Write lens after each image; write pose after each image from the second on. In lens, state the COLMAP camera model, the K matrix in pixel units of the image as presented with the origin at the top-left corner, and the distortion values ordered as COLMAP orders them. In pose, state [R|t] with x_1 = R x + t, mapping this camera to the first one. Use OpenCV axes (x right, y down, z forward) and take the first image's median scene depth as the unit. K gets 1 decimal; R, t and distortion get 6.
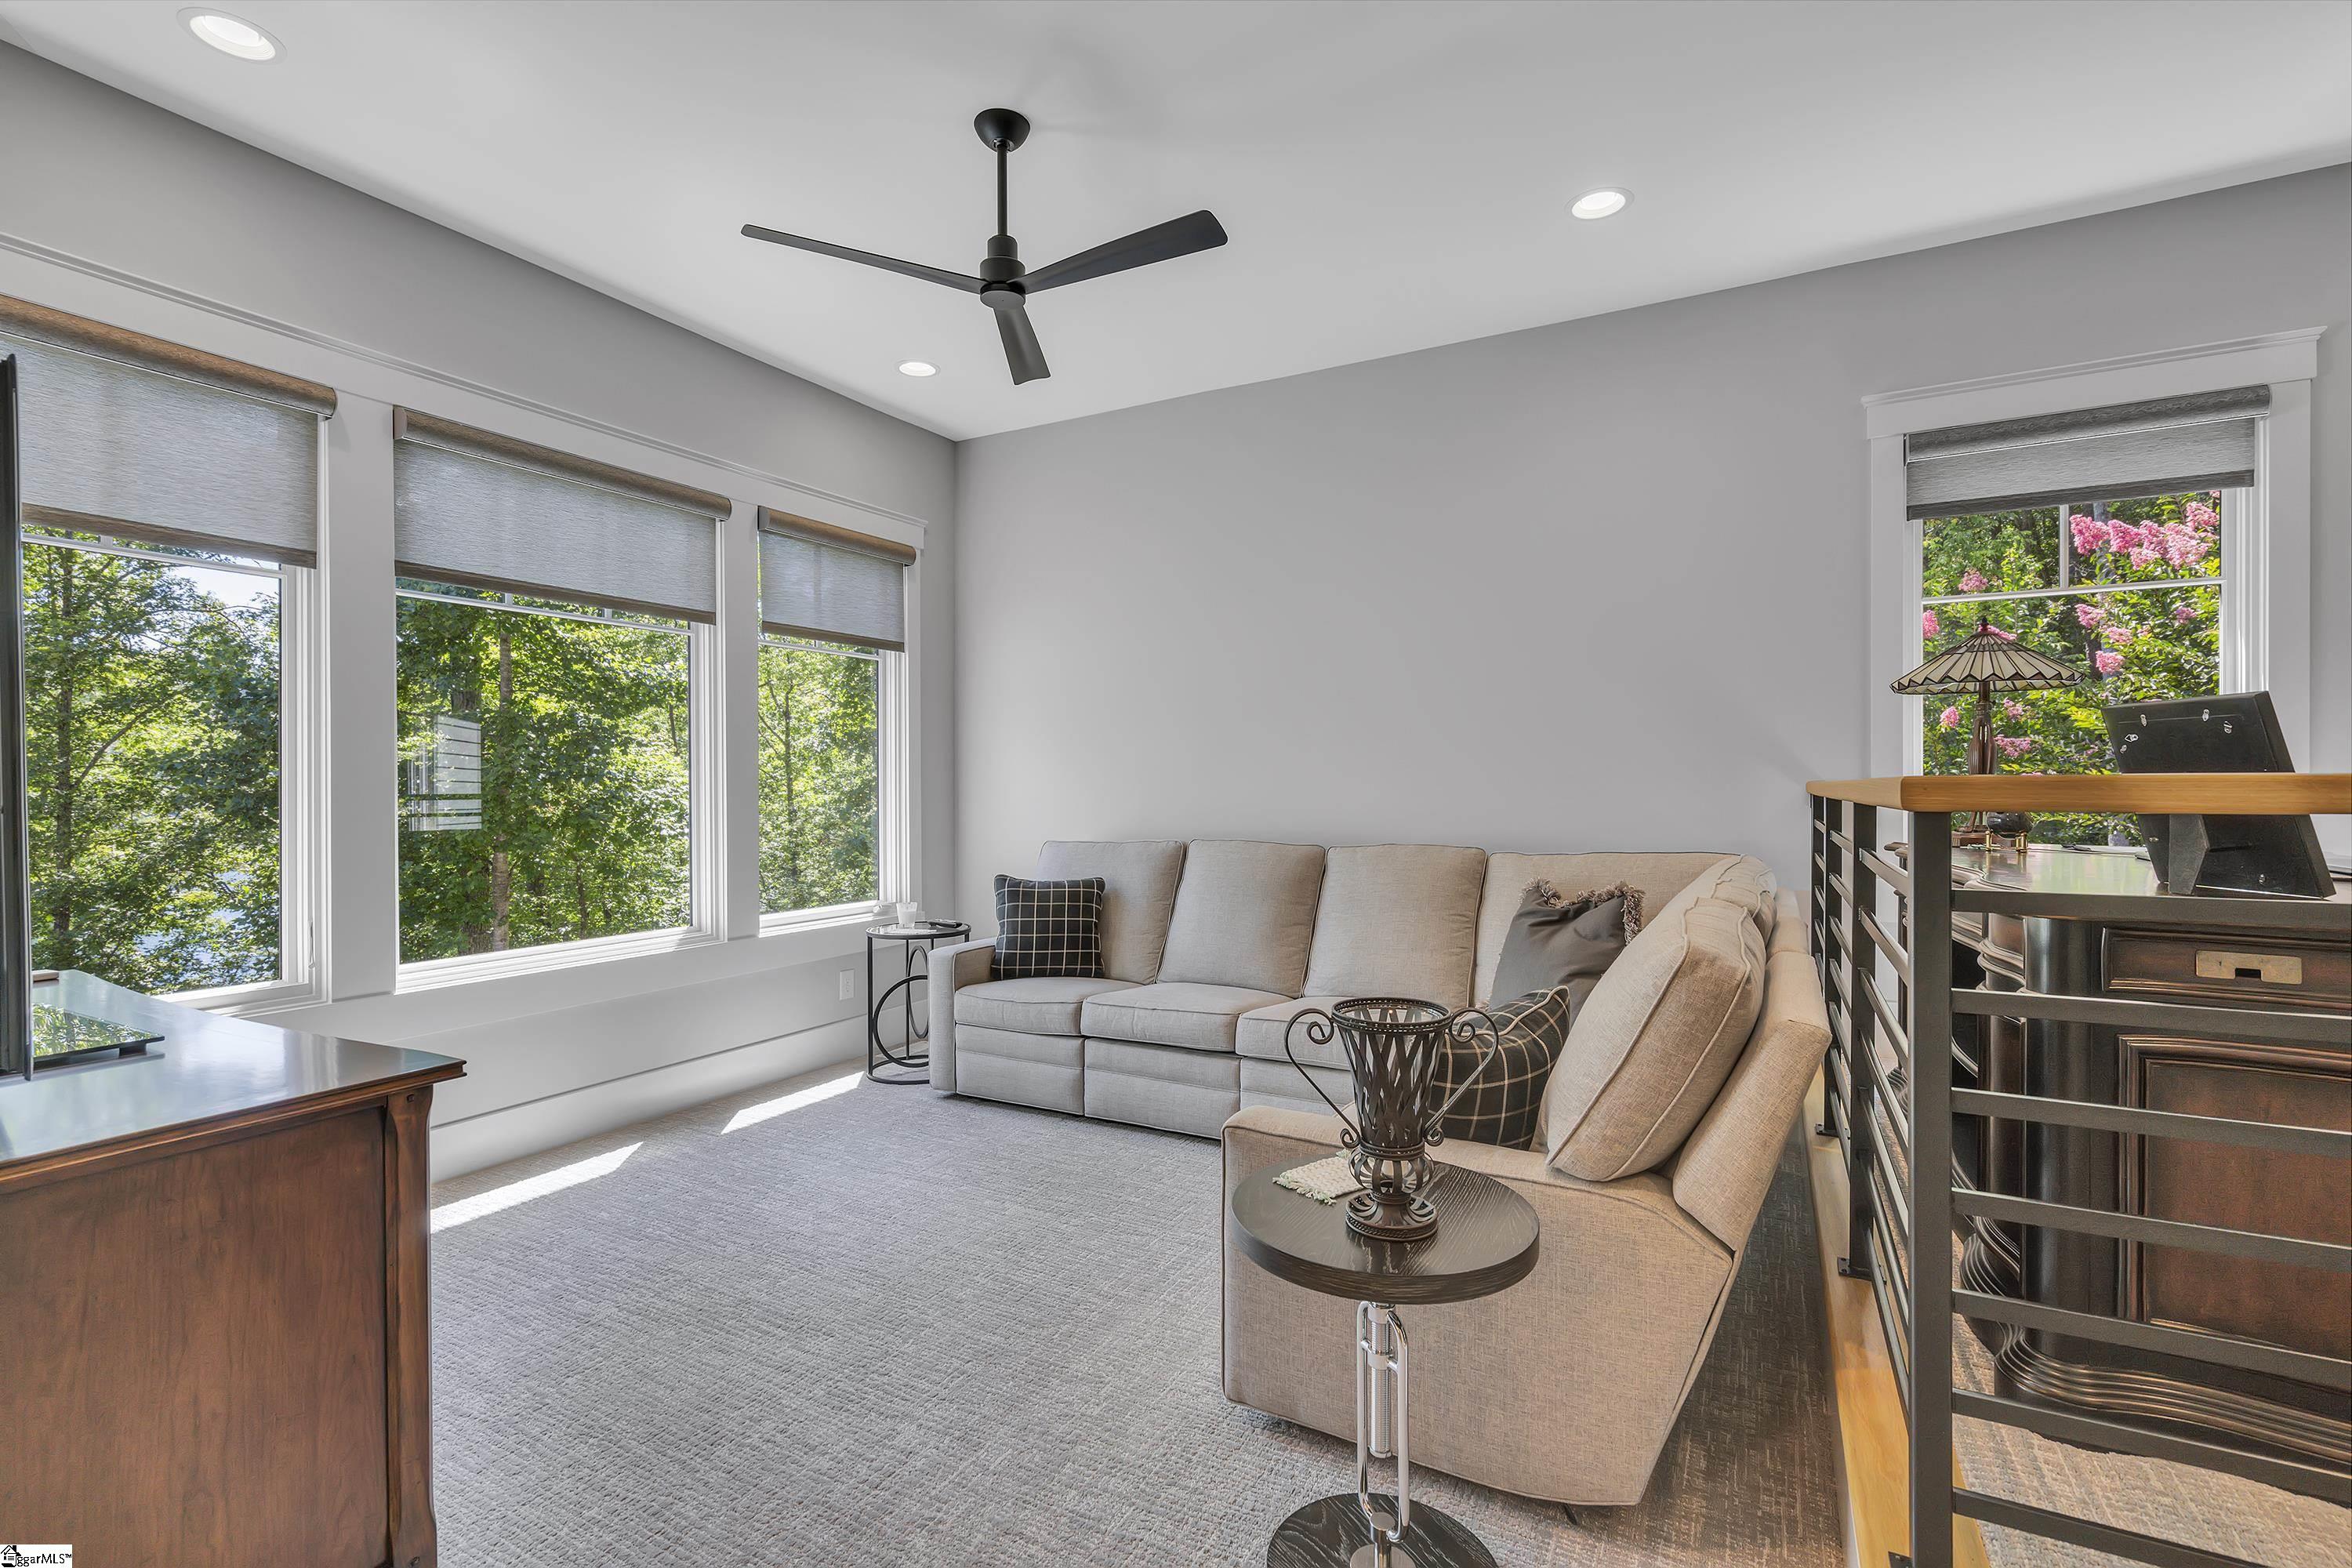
lens RADIAL K [[1076.8, 0, 1176.0], [0, 1076.8, 784.0], [0, 0, 1]] dist [-0.000371, -0.000191]
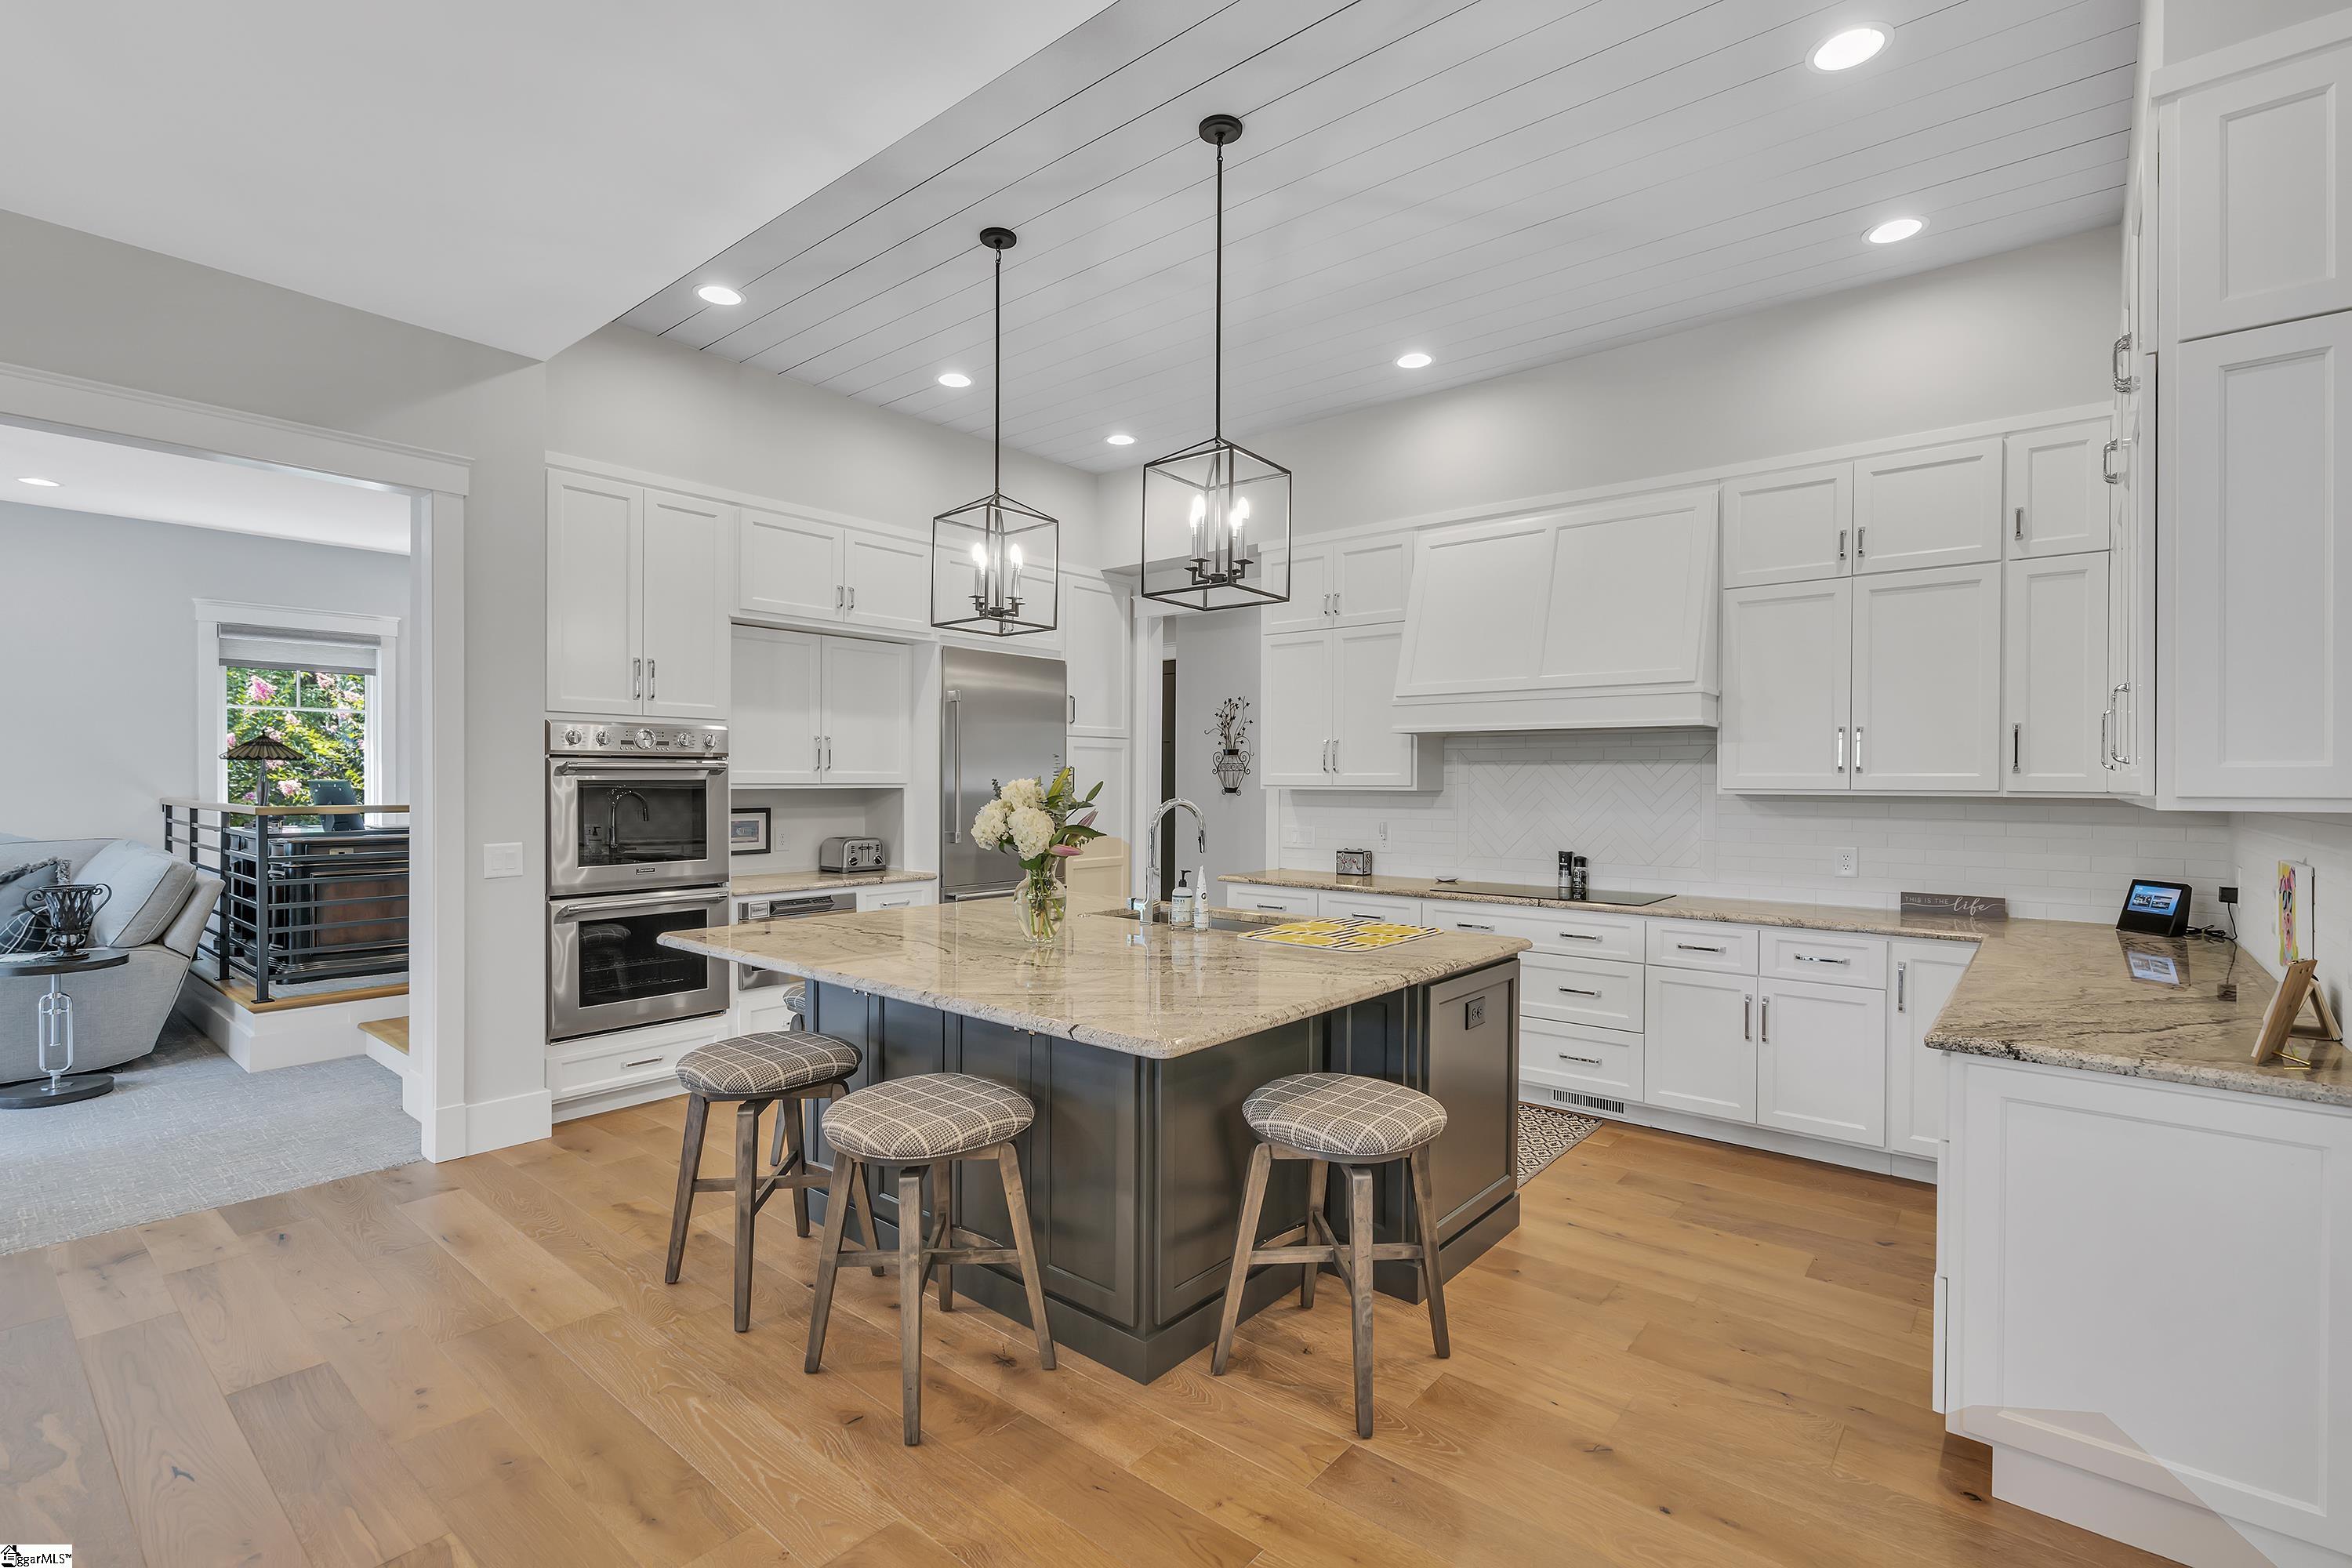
lens RADIAL K [[1076.8, 0, 1176.0], [0, 1076.8, 784.0], [0, 0, 1]] dist [-0.000371, -0.000191]
pose [[0.197258, -0.002351, 0.980349, -1.875285], [-0.006910, 0.999969, 0.003788, -0.097386], [-0.980327, -0.007521, 0.197236, -2.291985]]
